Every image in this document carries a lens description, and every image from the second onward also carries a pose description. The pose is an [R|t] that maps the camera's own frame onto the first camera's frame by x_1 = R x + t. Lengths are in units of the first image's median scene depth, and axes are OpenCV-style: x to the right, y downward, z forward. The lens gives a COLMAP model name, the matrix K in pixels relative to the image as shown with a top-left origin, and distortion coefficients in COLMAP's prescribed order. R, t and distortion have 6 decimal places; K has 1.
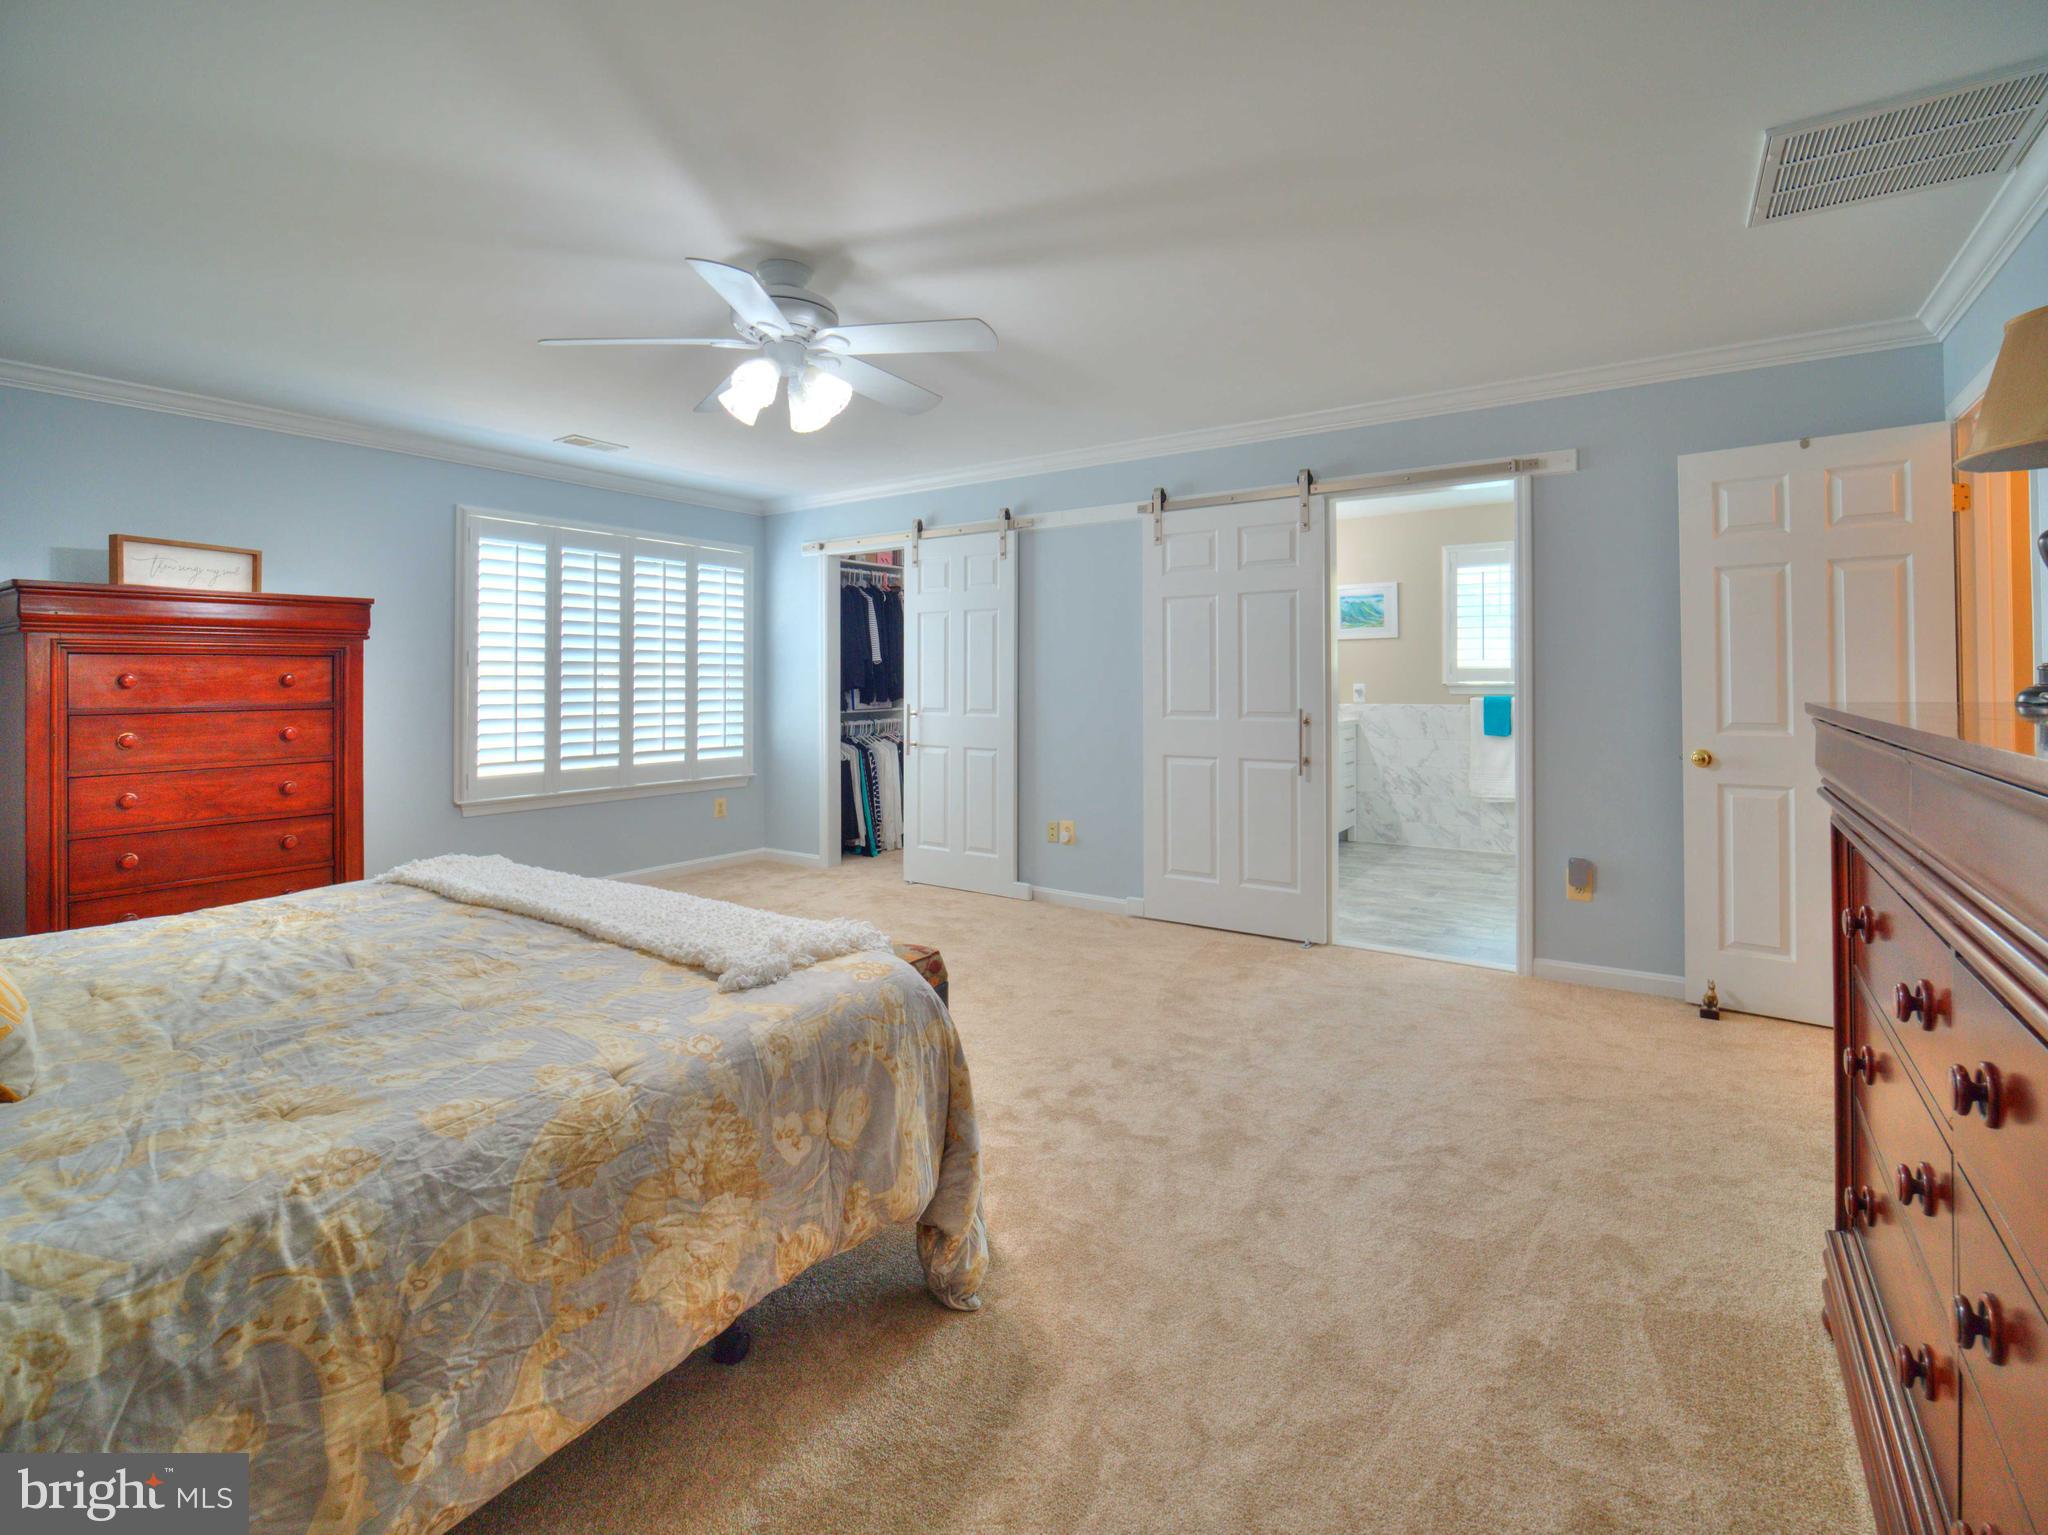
lens RADIAL K [[939.0, 0, 1024.3], [0, 939.0, 677.8], [0, 0, 1]] dist [-0.009857, -0.000959]
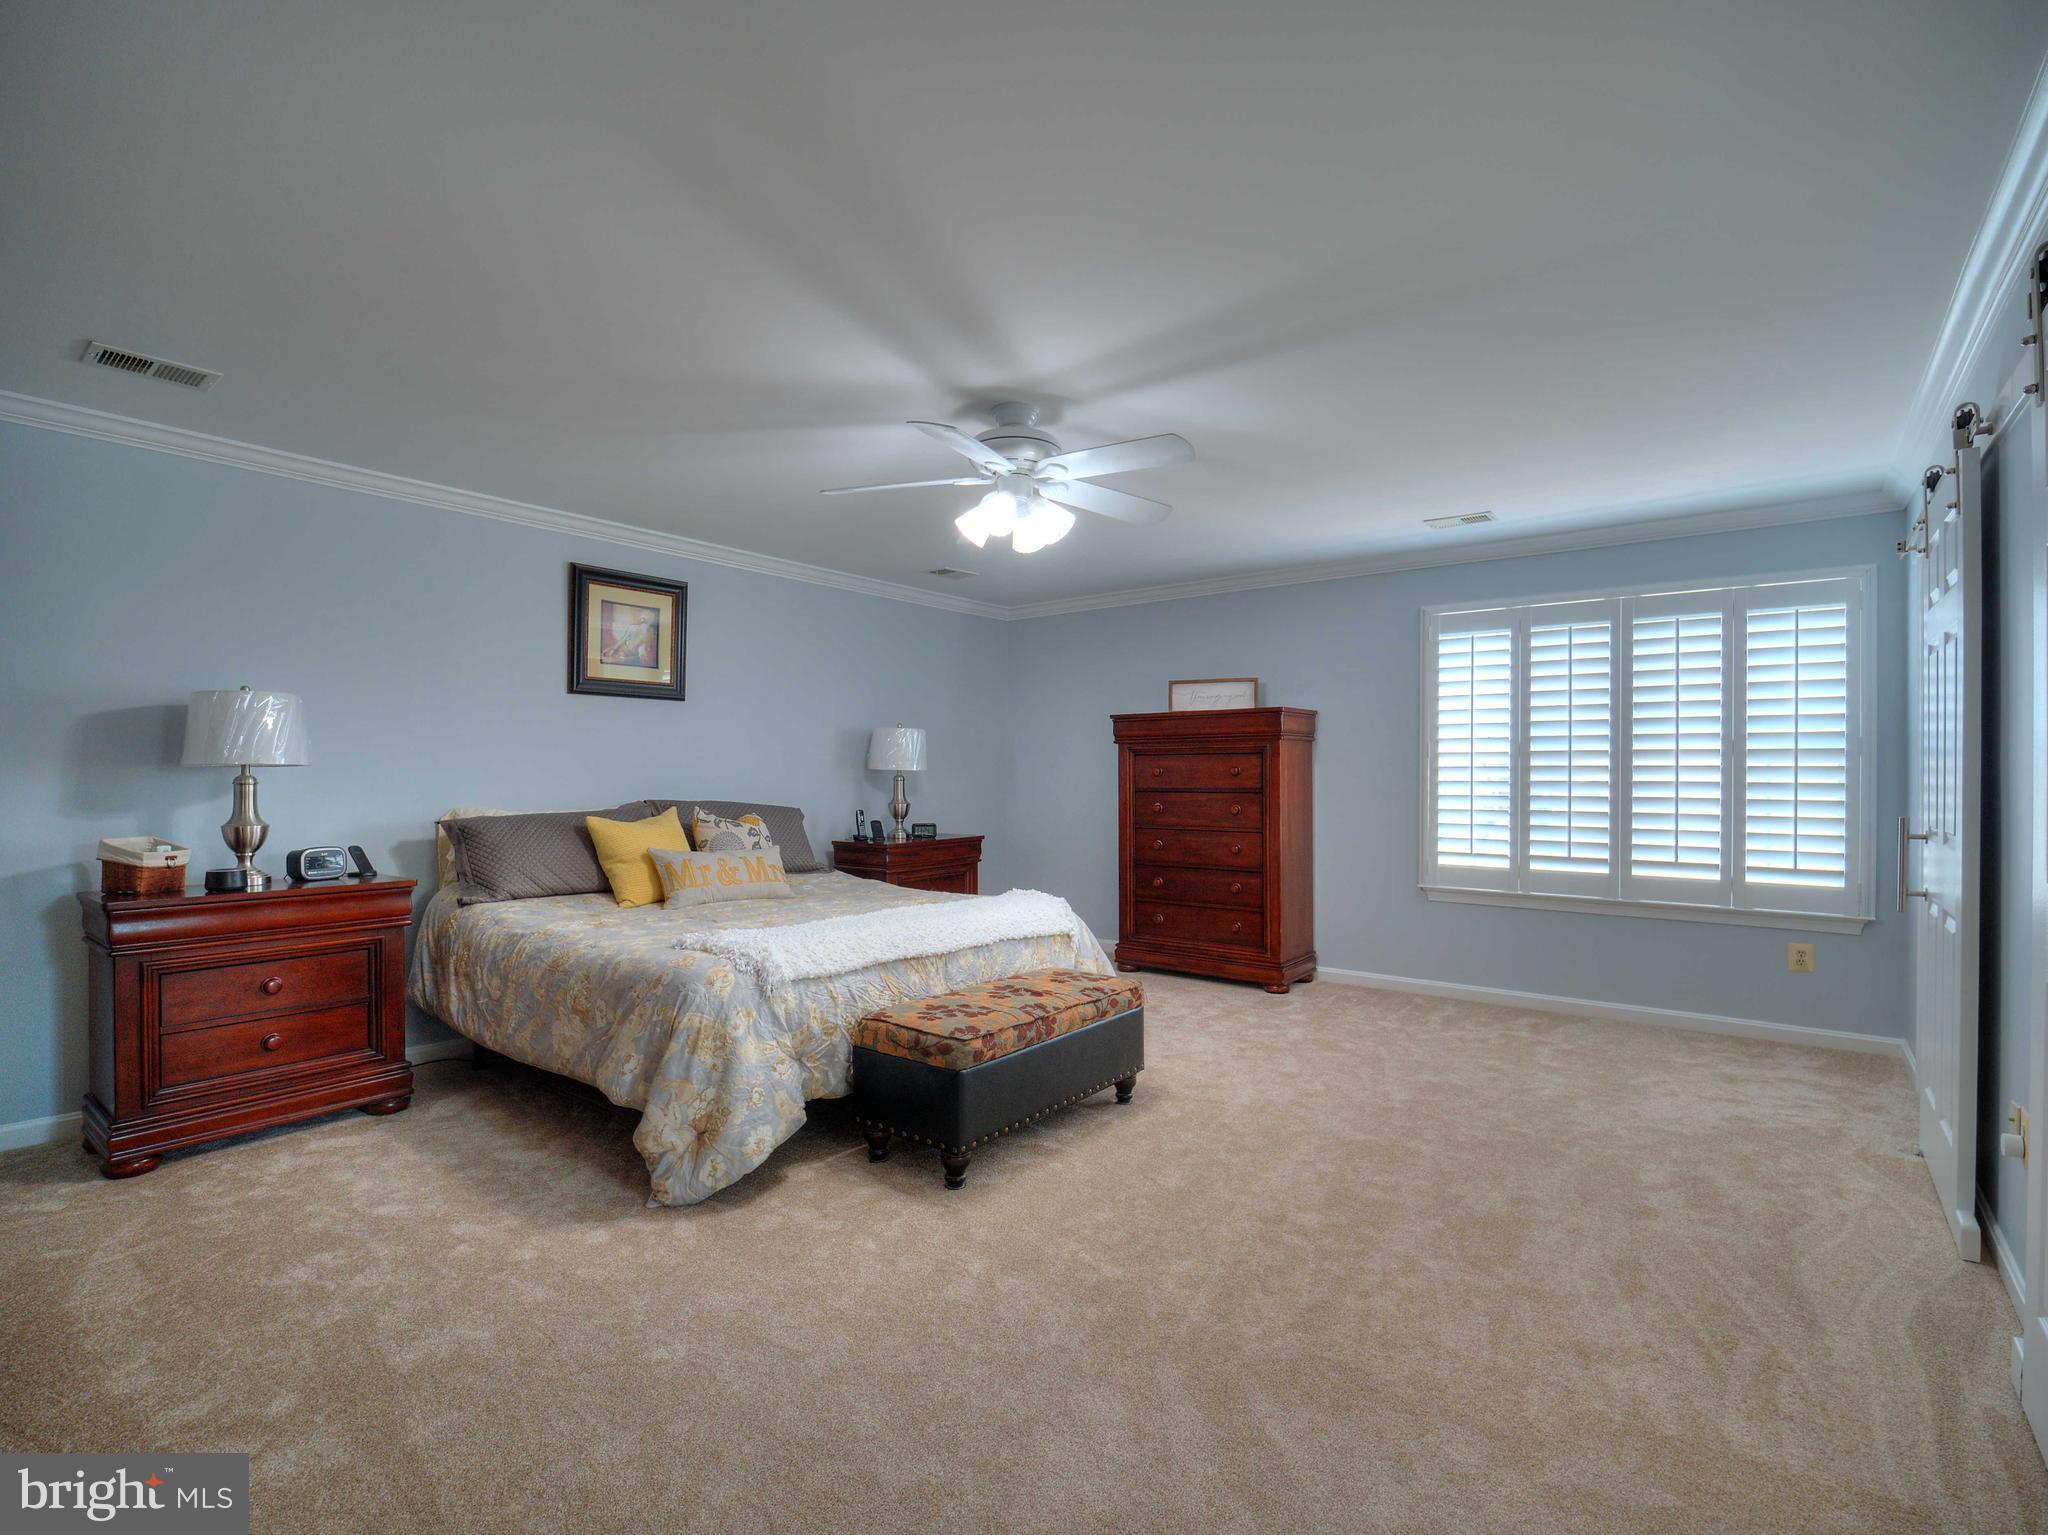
lens RADIAL K [[939.0, 0, 1022.2], [0, 939.0, 770.3], [0, 0, 1]] dist [-0.009857, -0.000959]
pose [[-0.035600, 0.000305, -0.999366, 0.466465], [0.000947, 1.000000, 0.000272, 0.000737], [0.999366, -0.000936, -0.035601, 0.557123]]
